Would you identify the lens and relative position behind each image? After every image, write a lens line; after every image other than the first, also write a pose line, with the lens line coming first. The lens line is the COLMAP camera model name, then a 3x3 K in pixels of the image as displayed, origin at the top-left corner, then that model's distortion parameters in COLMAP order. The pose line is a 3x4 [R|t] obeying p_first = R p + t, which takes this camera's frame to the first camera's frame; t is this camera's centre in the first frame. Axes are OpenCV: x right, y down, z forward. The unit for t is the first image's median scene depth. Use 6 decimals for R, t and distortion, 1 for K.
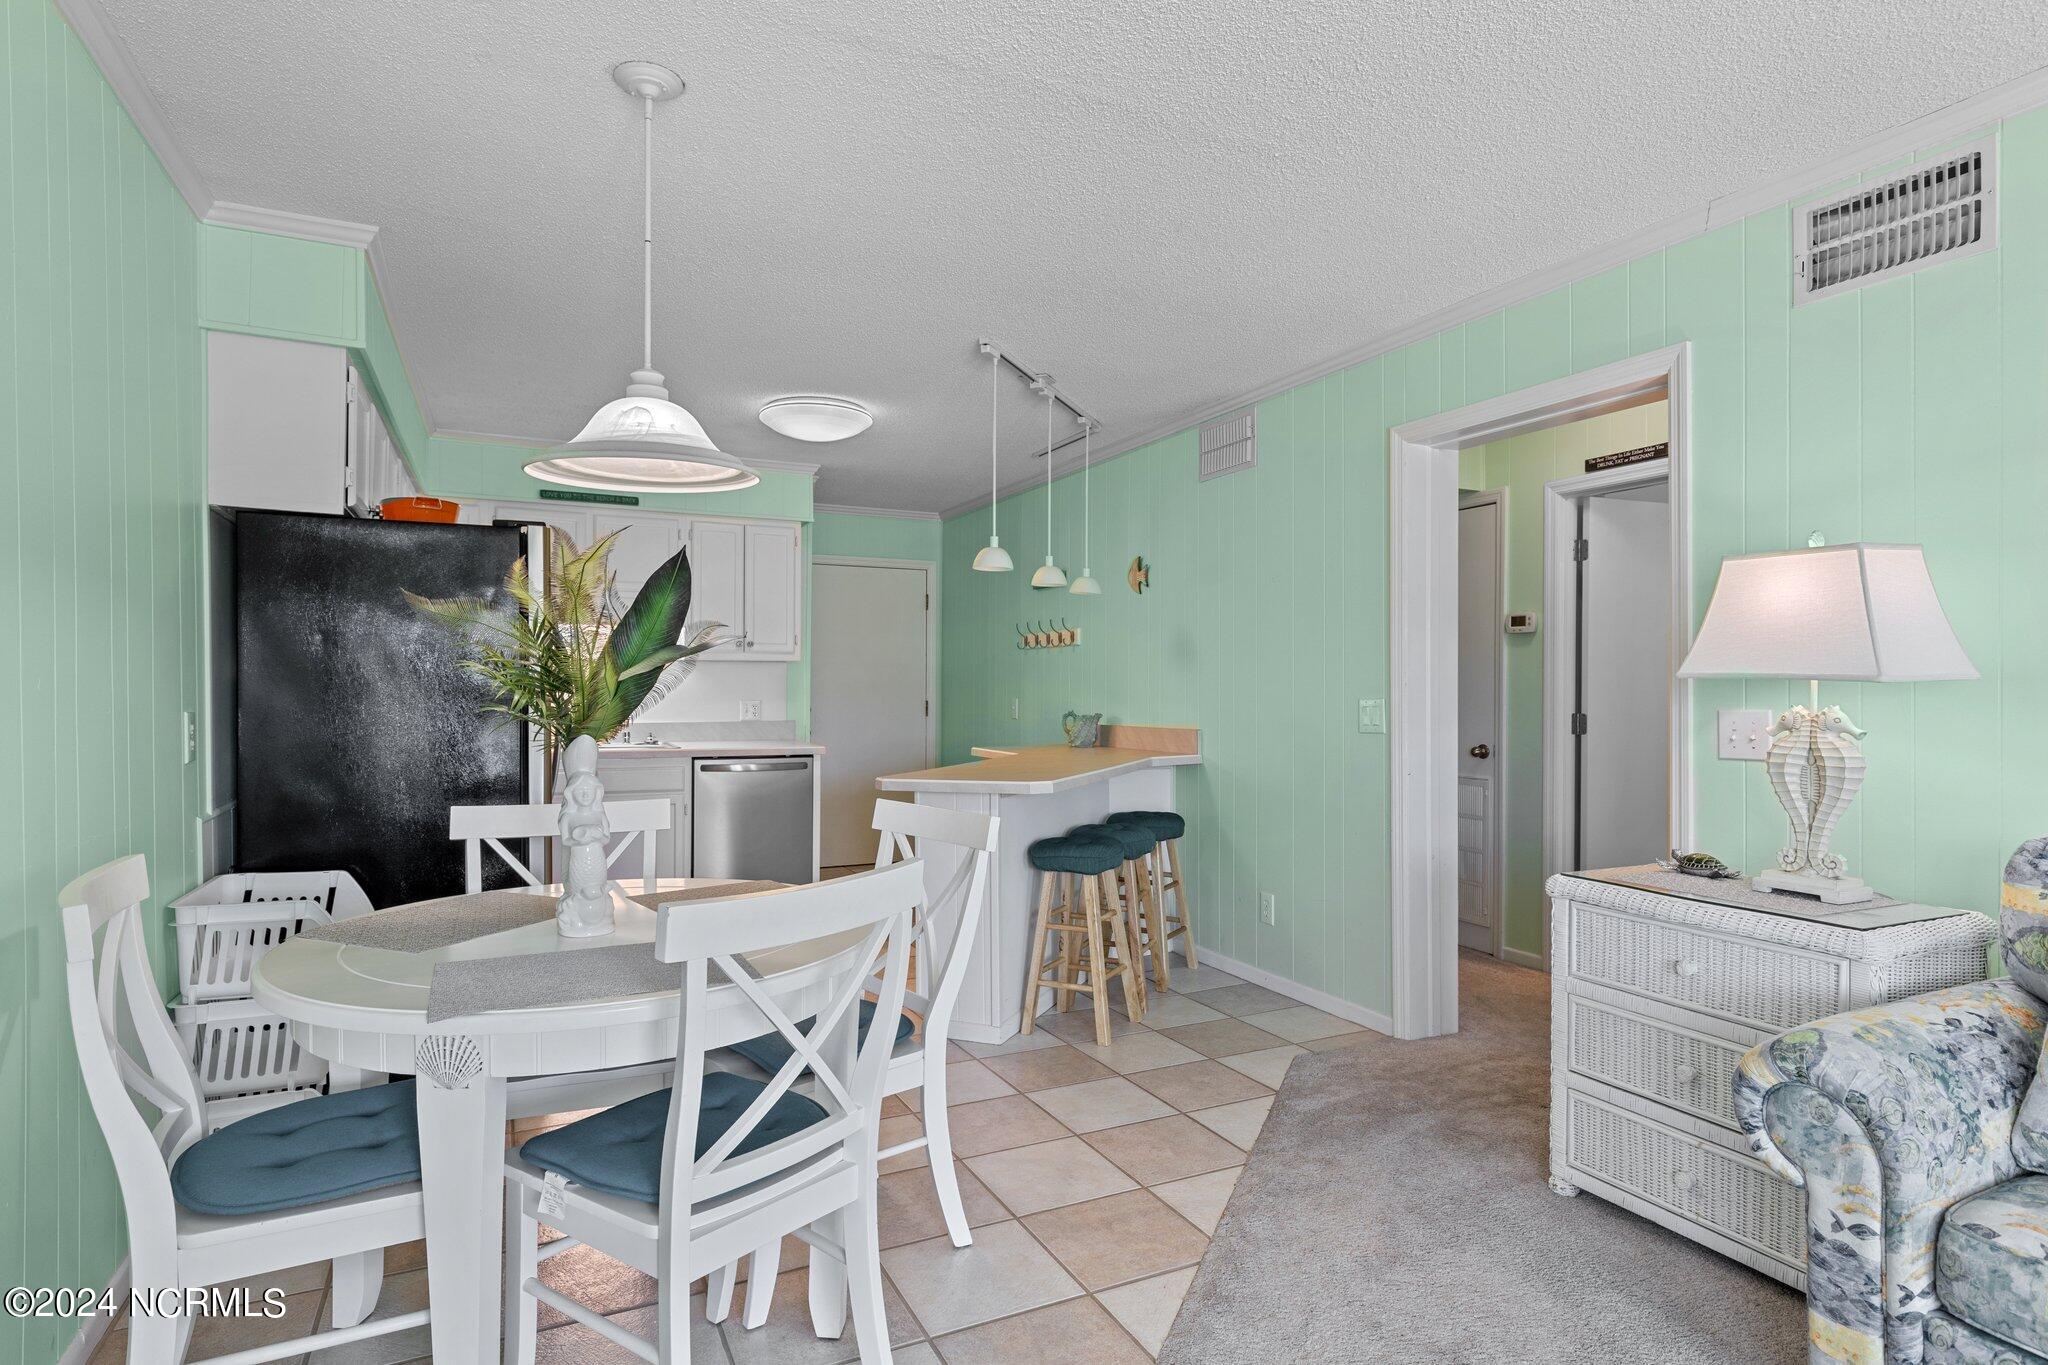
lens RADIAL K [[1129.4, 0, 1043.7], [0, 1129.4, 685.4], [0, 0, 1]] dist [0.007987, 0.000436]
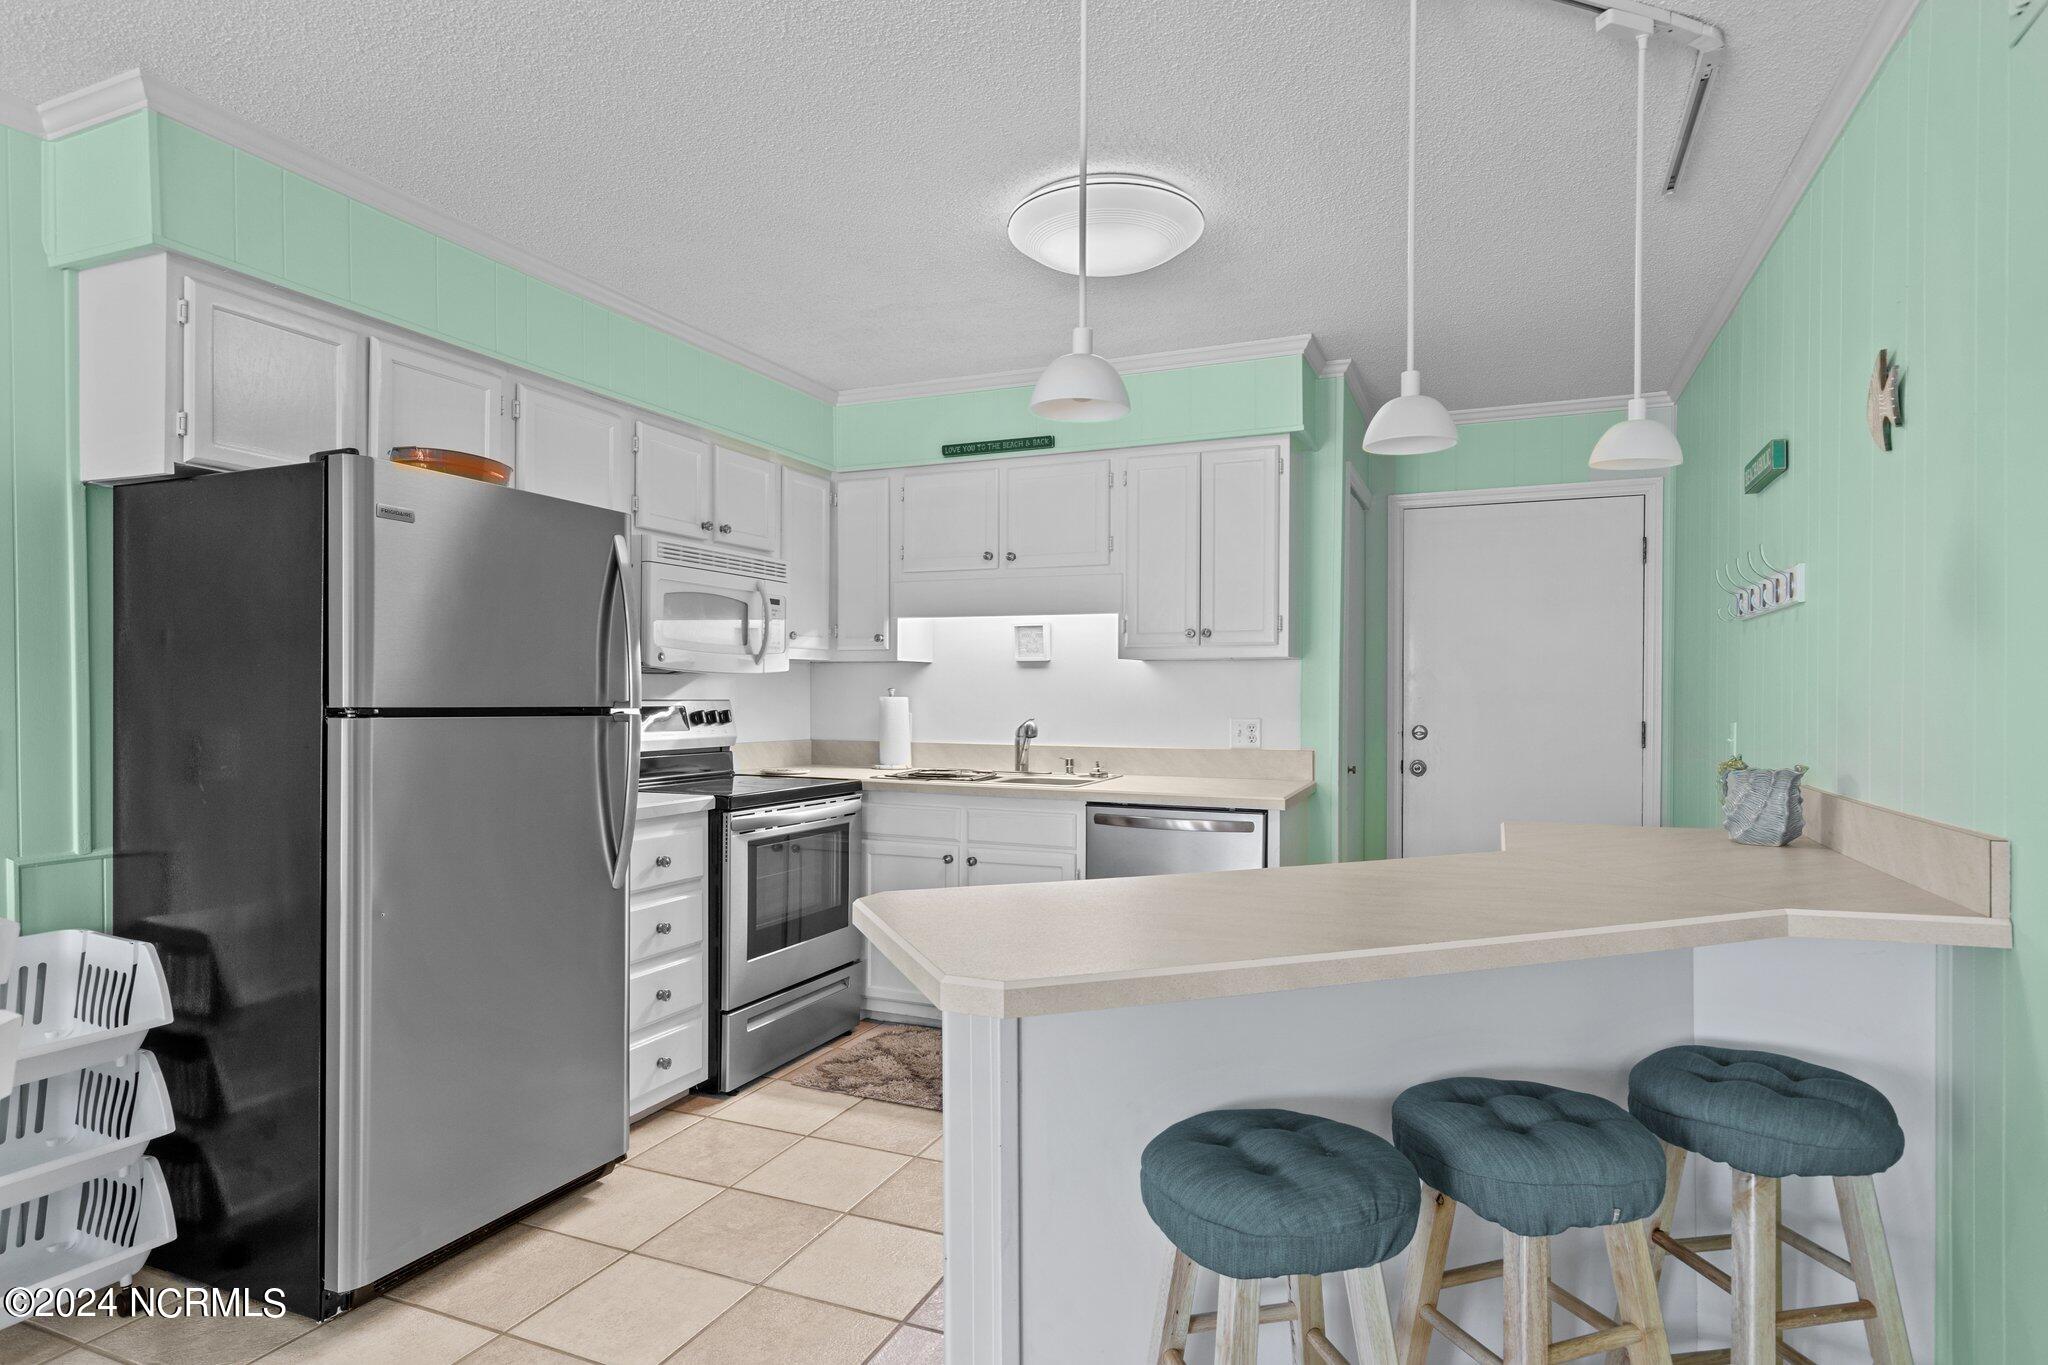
lens RADIAL K [[1129.4, 0, 1013.5], [0, 1129.4, 696.4], [0, 0, 1]] dist [0.007987, 0.000436]
pose [[0.641002, 0.000878, -0.767539, 0.371137], [-0.000319, 1.000000, 0.000878, -0.000891], [0.767539, -0.000318, 0.641002, 1.071494]]
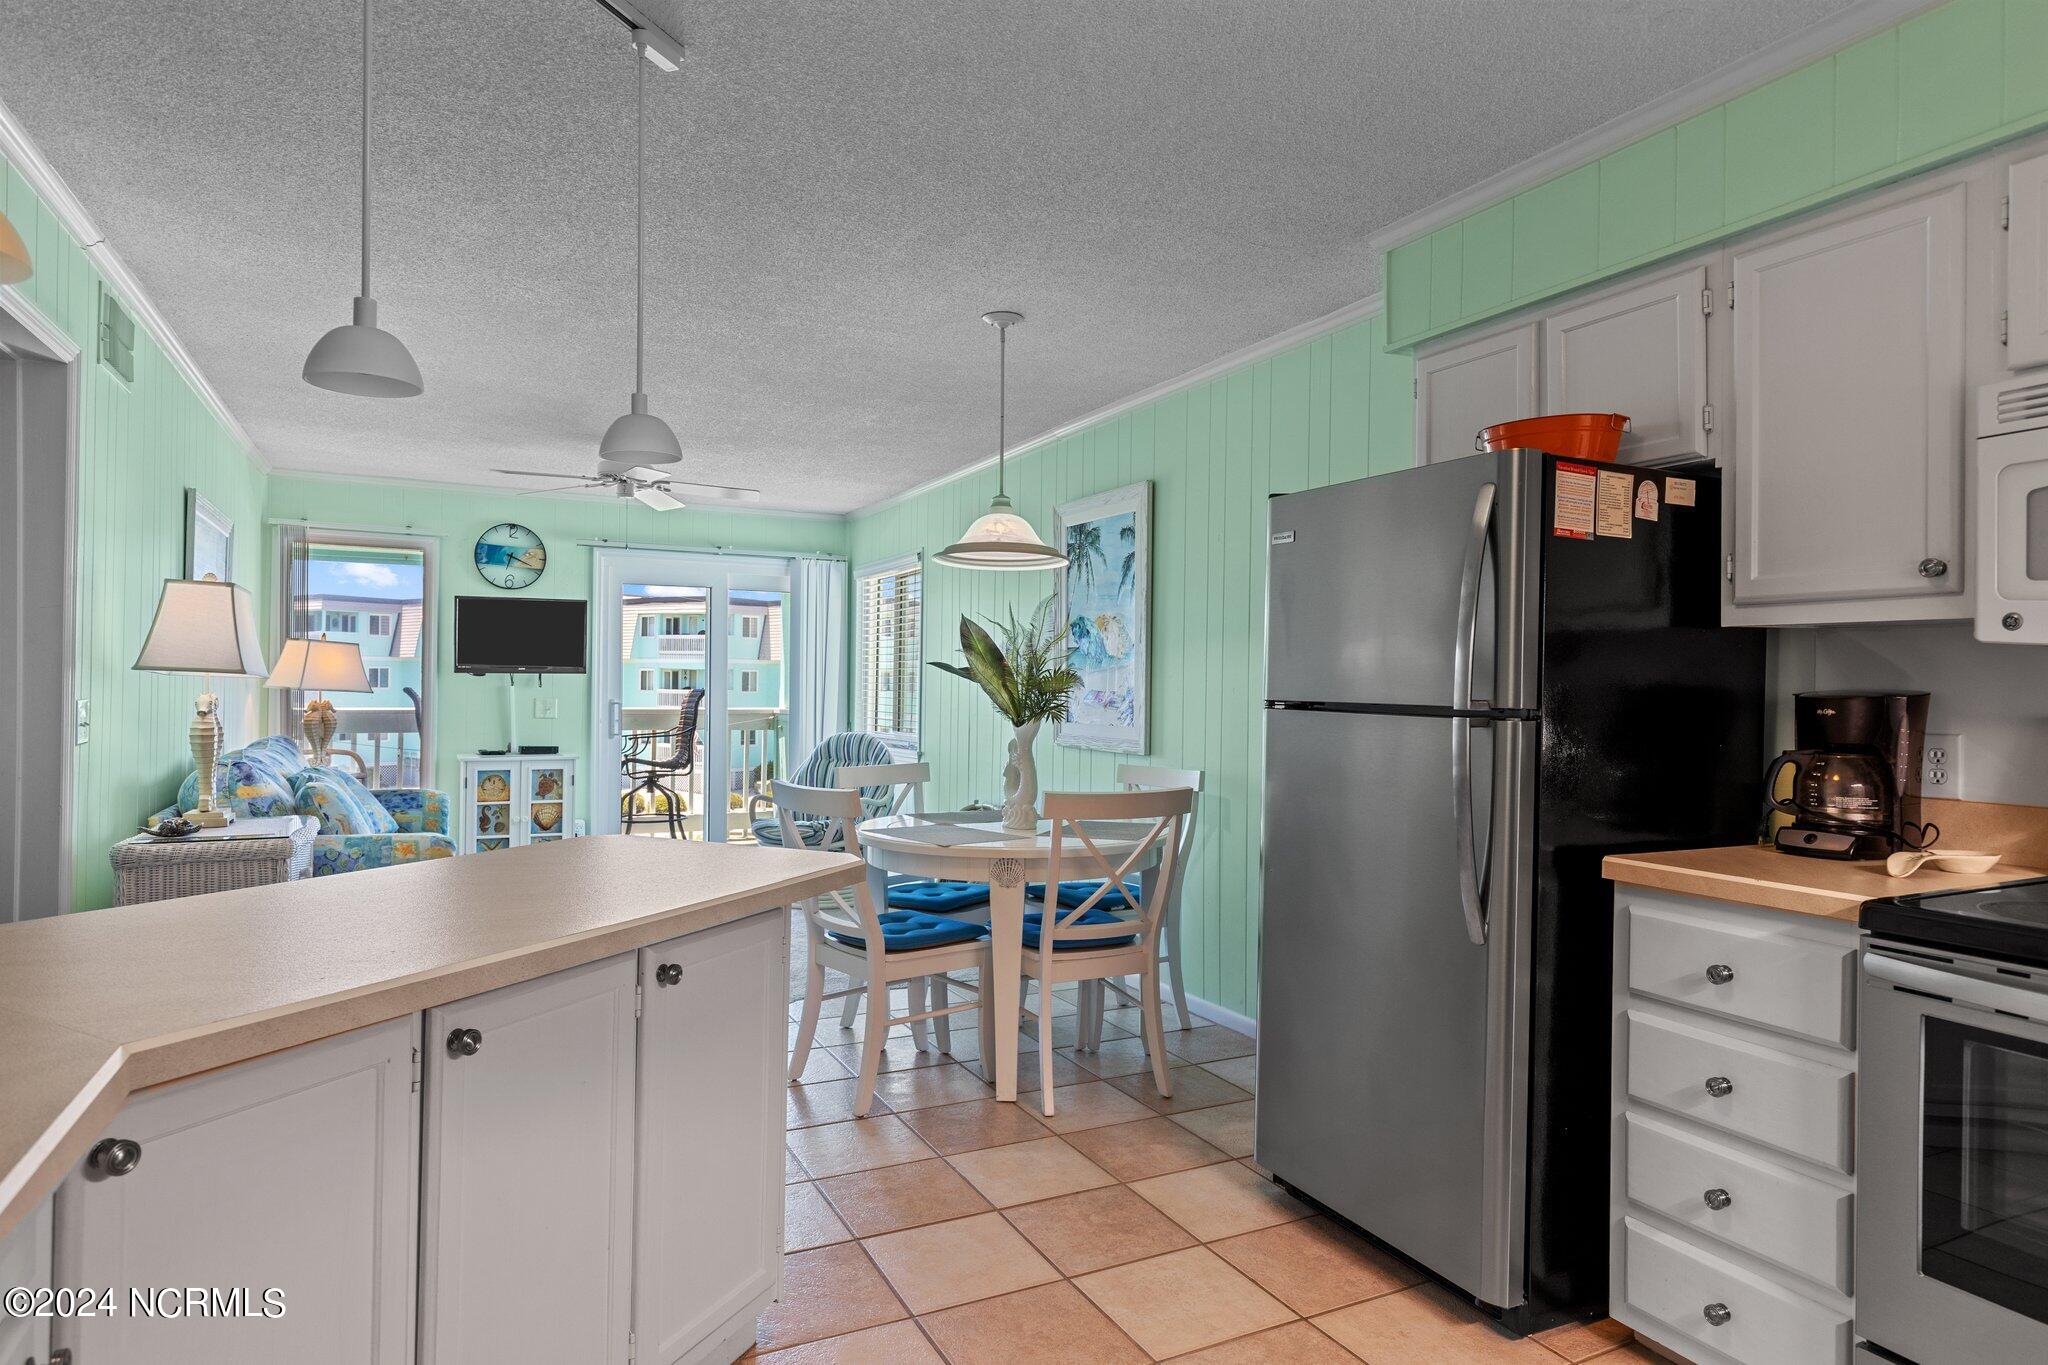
lens RADIAL K [[1152.4, 0, 1003.7], [0, 1152.4, 685.9], [0, 0, 1]] dist [-0.000116, -0.000250]
pose [[-0.999919, -0.012140, 0.003717, -0.311200], [-0.012149, 0.999923, -0.002423, -0.000425], [-0.003687, -0.002468, -0.999990, 2.246311]]
